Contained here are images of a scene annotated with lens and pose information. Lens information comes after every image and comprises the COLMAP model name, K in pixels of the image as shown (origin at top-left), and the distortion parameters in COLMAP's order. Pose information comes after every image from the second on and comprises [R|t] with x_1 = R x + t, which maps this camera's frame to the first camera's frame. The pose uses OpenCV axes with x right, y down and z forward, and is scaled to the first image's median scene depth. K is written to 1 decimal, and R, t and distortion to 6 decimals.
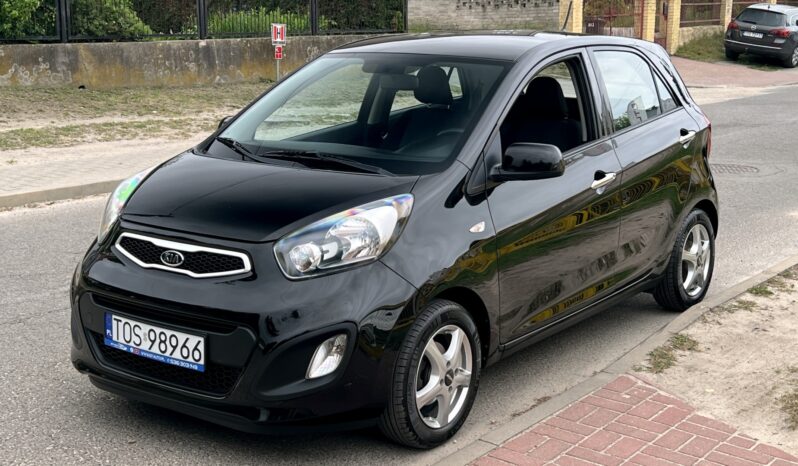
lens RADIAL K [[1117.6, 0, 390.6], [0, 1117.6, 236.0], [0, 0, 1]] dist [0.213812, -0.680098]
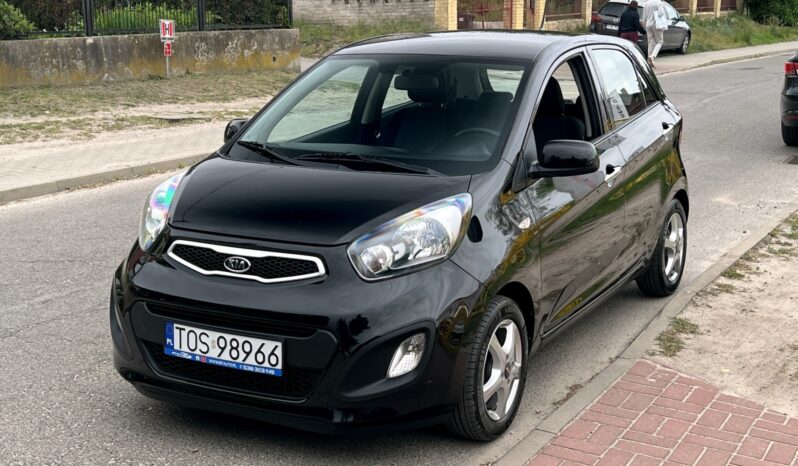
lens RADIAL K [[1116.6, 0, 399.0], [0, 1116.6, 233.0], [0, 0, 1]] dist [0.222516, -0.708548]
pose [[0.990290, -0.033061, 0.135029, -0.178666], [0.032626, 0.999453, 0.005436, -0.008487], [-0.135135, -0.000978, 0.990827, -0.005262]]
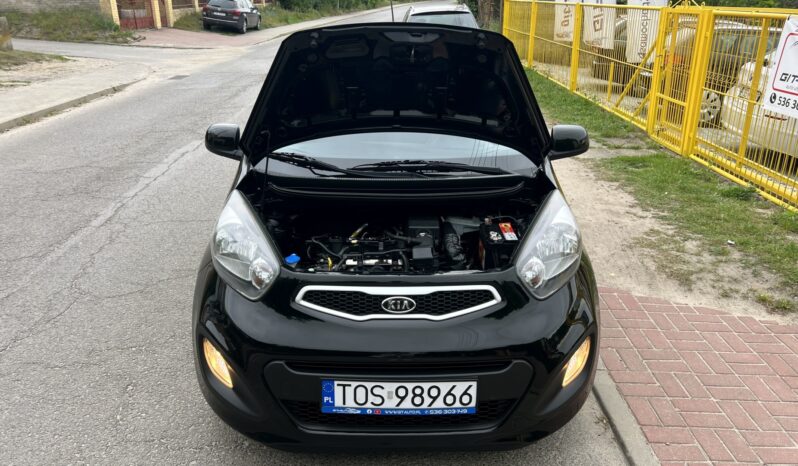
lens RADIAL K [[621.8, 0, 396.4], [0, 621.8, 219.4], [0, 0, 1]] dist [0.070742, -0.080565]
pose [[0.798710, -0.206580, 0.565144, -0.453706], [0.123119, 0.975455, 0.182561, -0.137869], [-0.588986, -0.076233, 0.804540, 0.572506]]
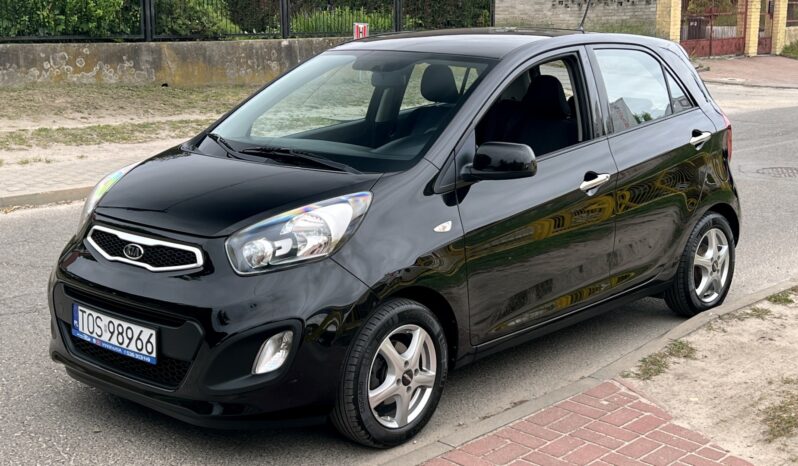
lens RADIAL K [[1117.6, 0, 390.6], [0, 1117.6, 236.0], [0, 0, 1]] dist [0.213812, -0.680098]
pose [[0.995101, 0.018931, -0.097030, 0.129657], [-0.018895, 0.999821, 0.001288, 0.000087], [0.097036, 0.000552, 0.995281, 0.011232]]
